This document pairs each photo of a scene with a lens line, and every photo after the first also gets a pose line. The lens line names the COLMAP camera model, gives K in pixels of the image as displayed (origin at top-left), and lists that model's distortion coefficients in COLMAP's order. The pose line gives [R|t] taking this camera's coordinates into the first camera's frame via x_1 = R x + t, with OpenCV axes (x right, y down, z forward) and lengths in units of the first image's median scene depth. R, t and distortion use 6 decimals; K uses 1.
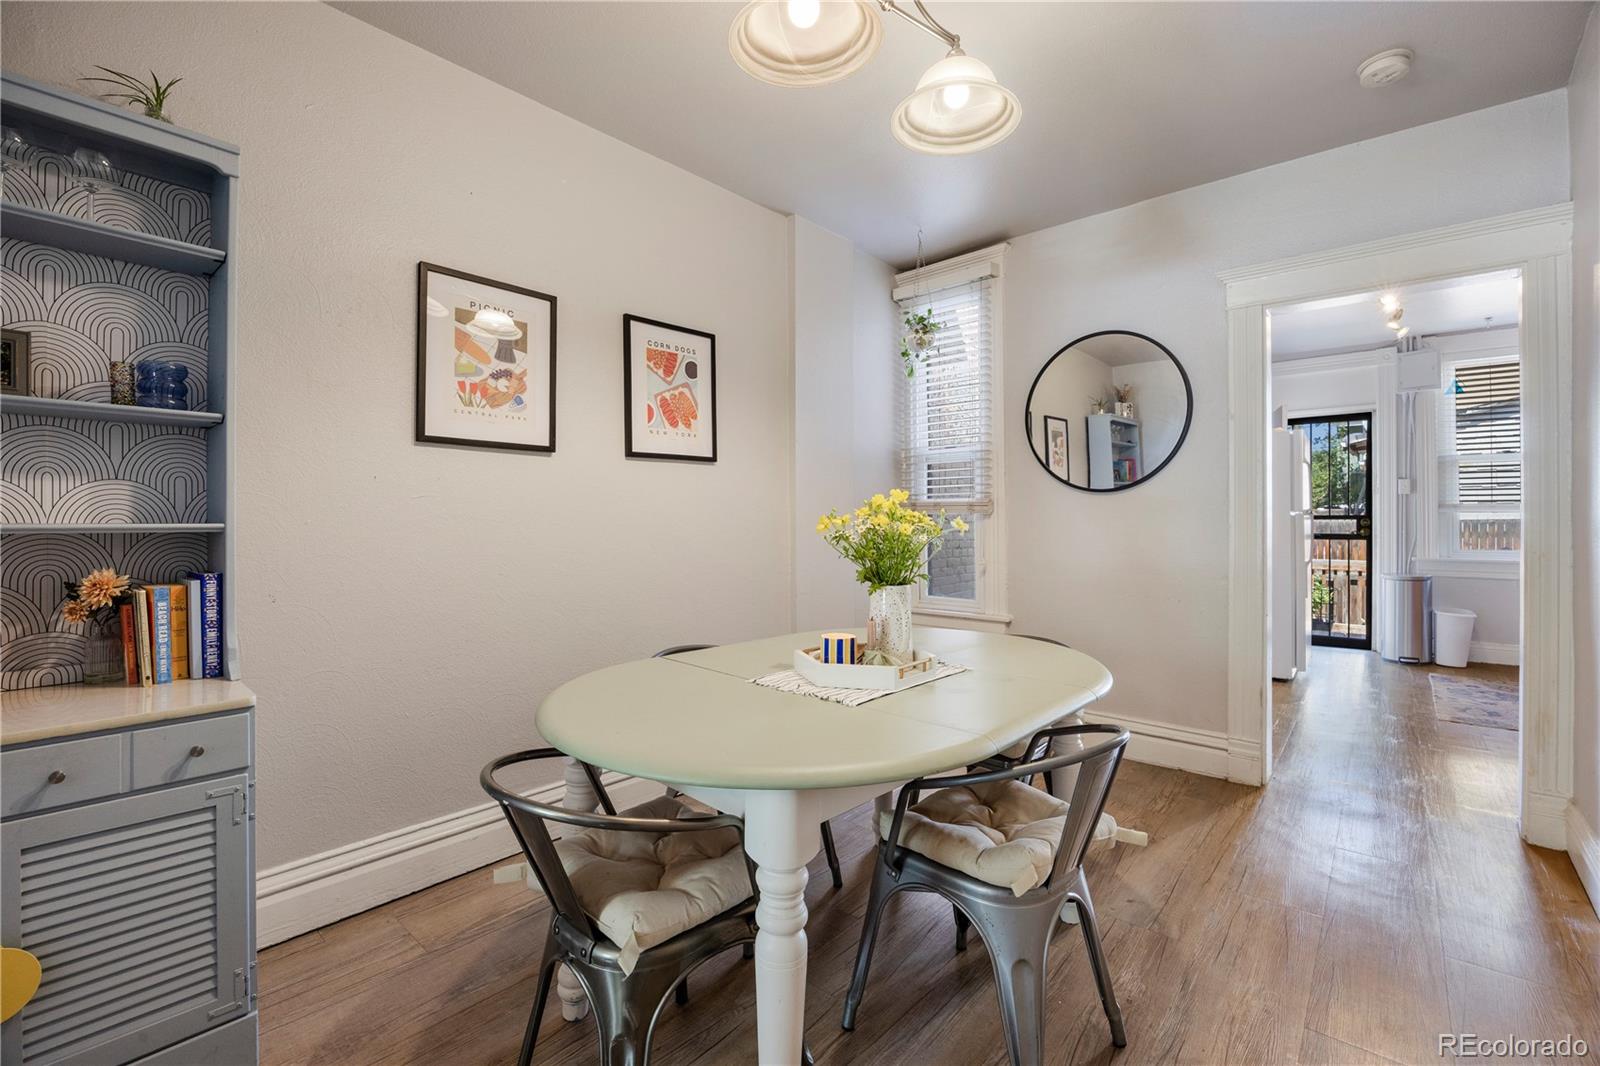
lens RADIAL K [[715.3, 0, 798.7], [0, 715.3, 513.8], [0, 0, 1]] dist [-0.013800, 0.000247]
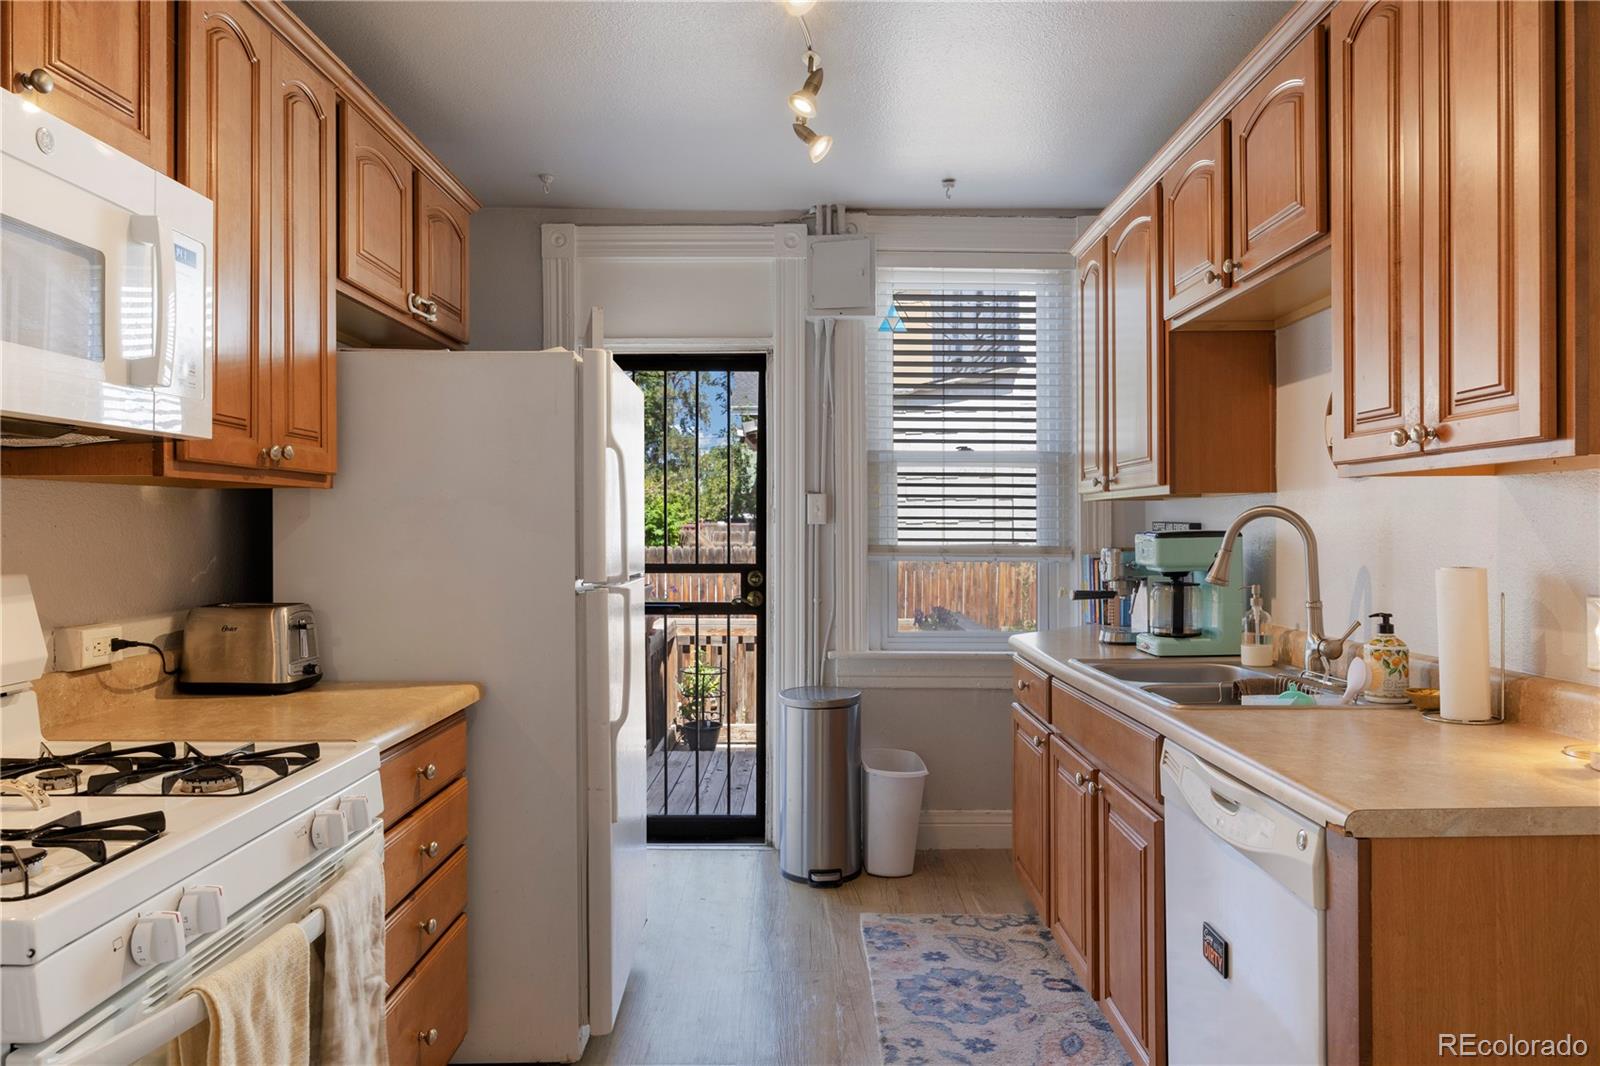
lens RADIAL K [[1024.9, 0, 804.5], [0, 1024.9, 537.8], [0, 0, 1]] dist [-0.005333, 0.000231]
pose [[0.754680, -0.008400, 0.656039, 0.684390], [-0.002423, 0.999876, 0.015590, -0.053575], [-0.656088, -0.013355, 0.754566, 0.840915]]
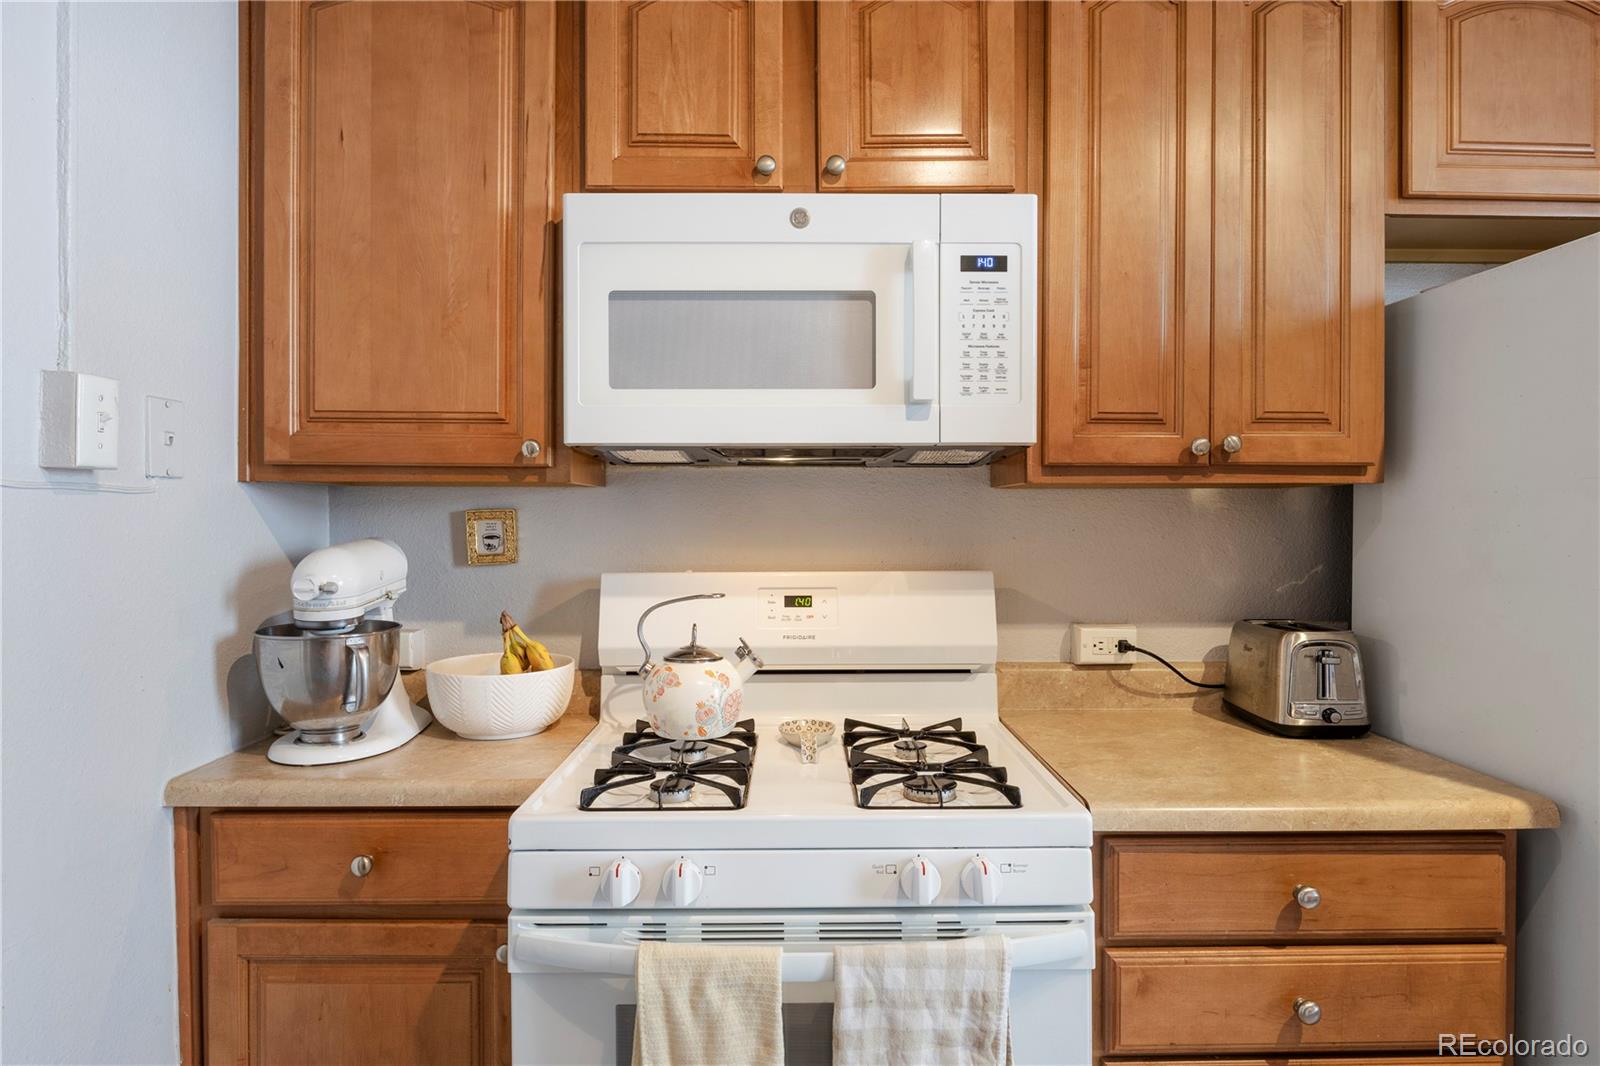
lens RADIAL K [[935.0, 0, 799.6], [0, 935.0, 523.8], [0, 0, 1]] dist [-0.006601, 0.000237]
pose [[0.666984, 0.007379, -0.745035, 1.136094], [0.002139, 0.999928, 0.011819, -0.062338], [0.745069, -0.009477, 0.666920, 1.082047]]
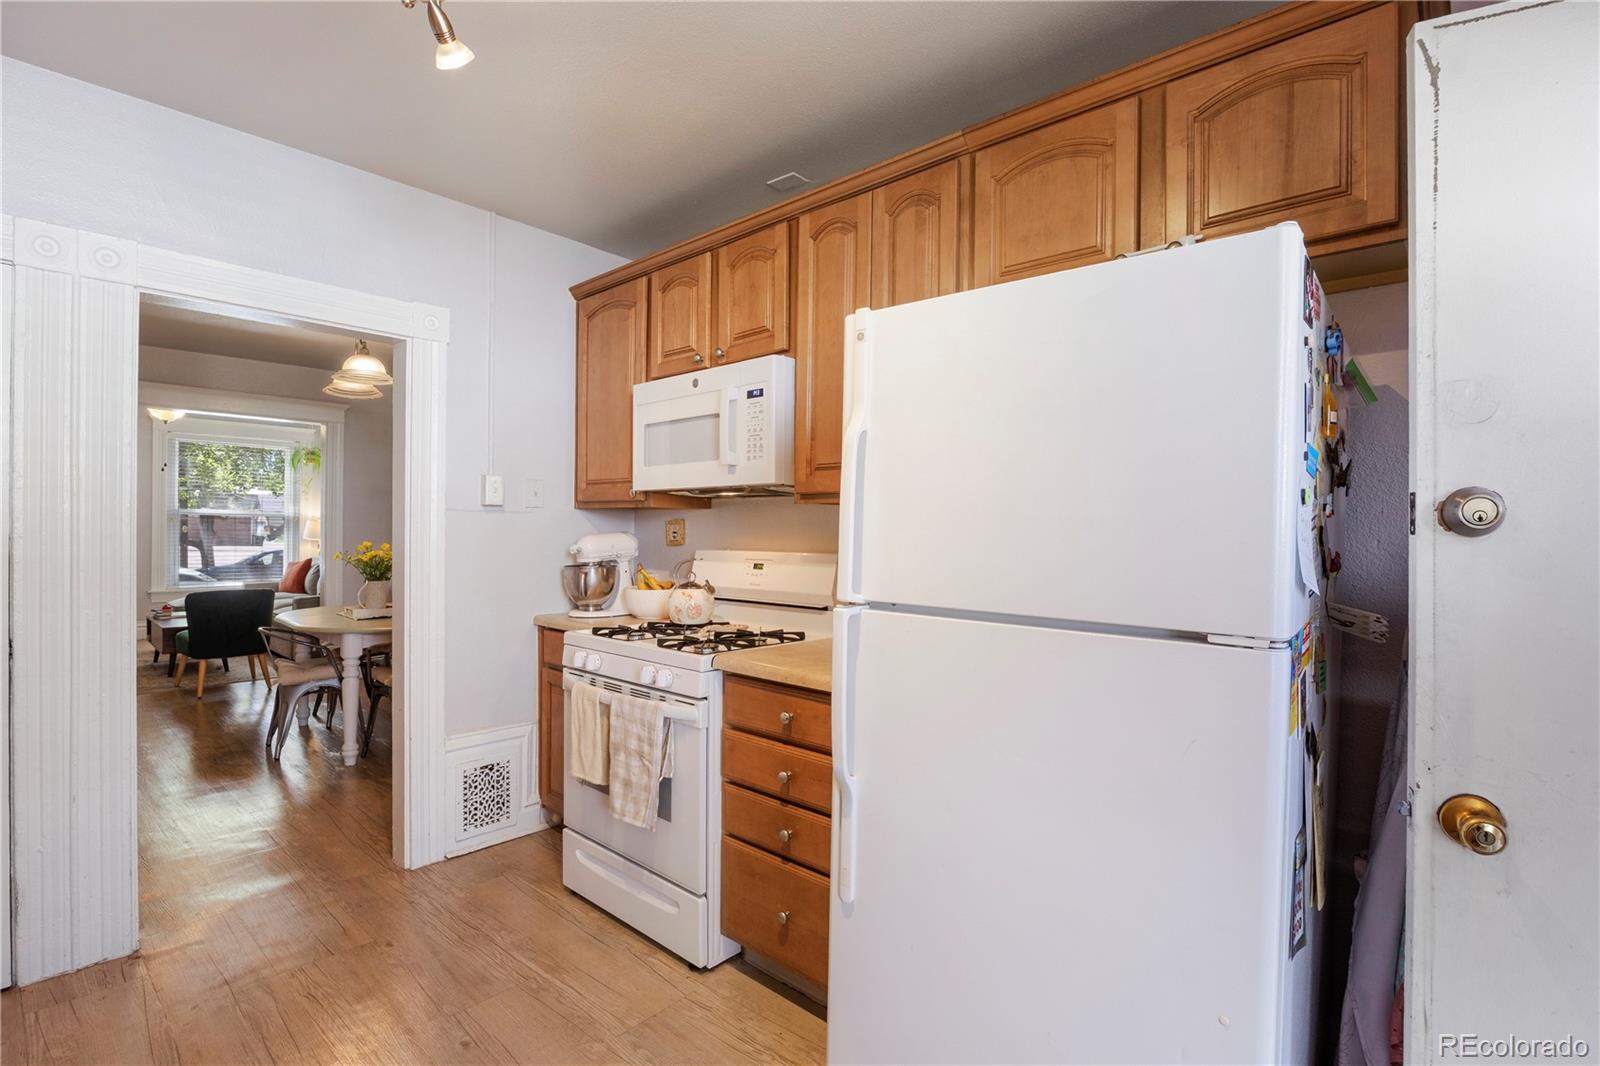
lens RADIAL K [[751.7, 0, 804.4], [0, 751.7, 540.5], [0, 0, 1]] dist [-0.012812, 0.001570]
pose [[-0.027655, 0.013873, -0.999521, 1.671112], [-0.006210, 0.999882, 0.014050, -0.050219], [0.999598, 0.006595, -0.027566, 1.610376]]
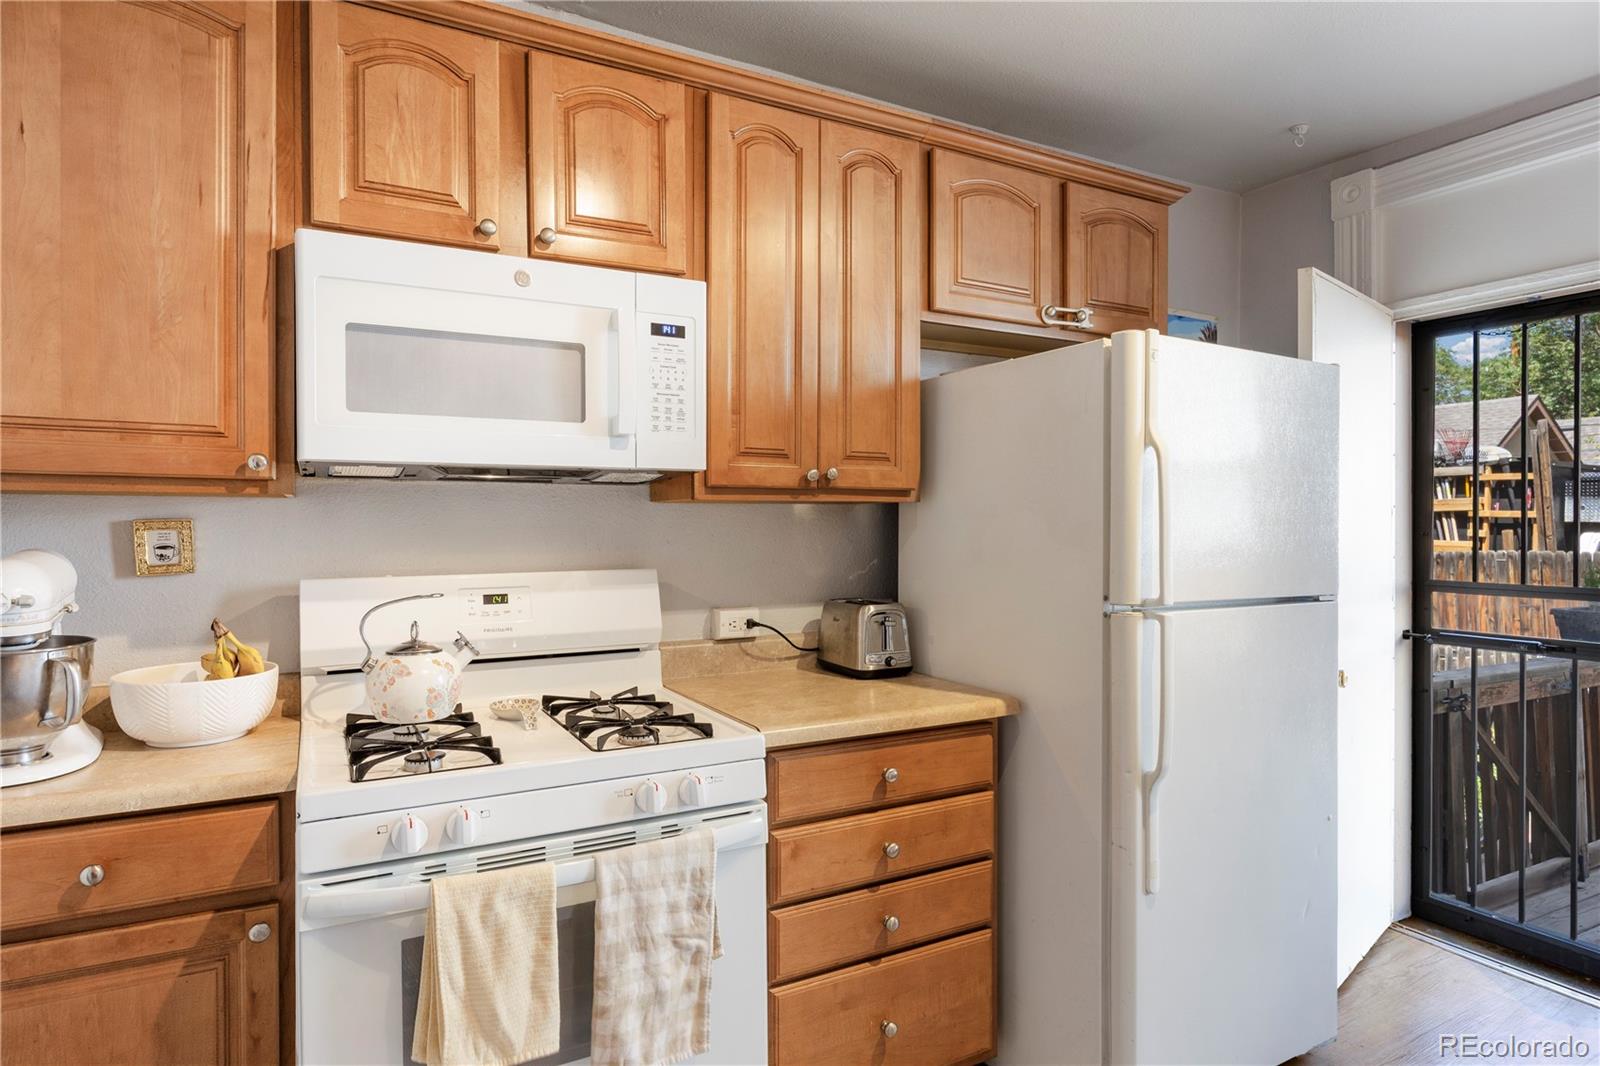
lens RADIAL K [[916.8, 0, 803.4], [0, 916.8, 535.8], [0, 0, 1]] dist [0.004995, -0.003701]
pose [[0.938620, 0.005260, -0.344912, 1.137068], [0.001360, 0.999820, 0.018948, -0.065128], [0.344950, -0.018254, 0.938444, 0.907908]]
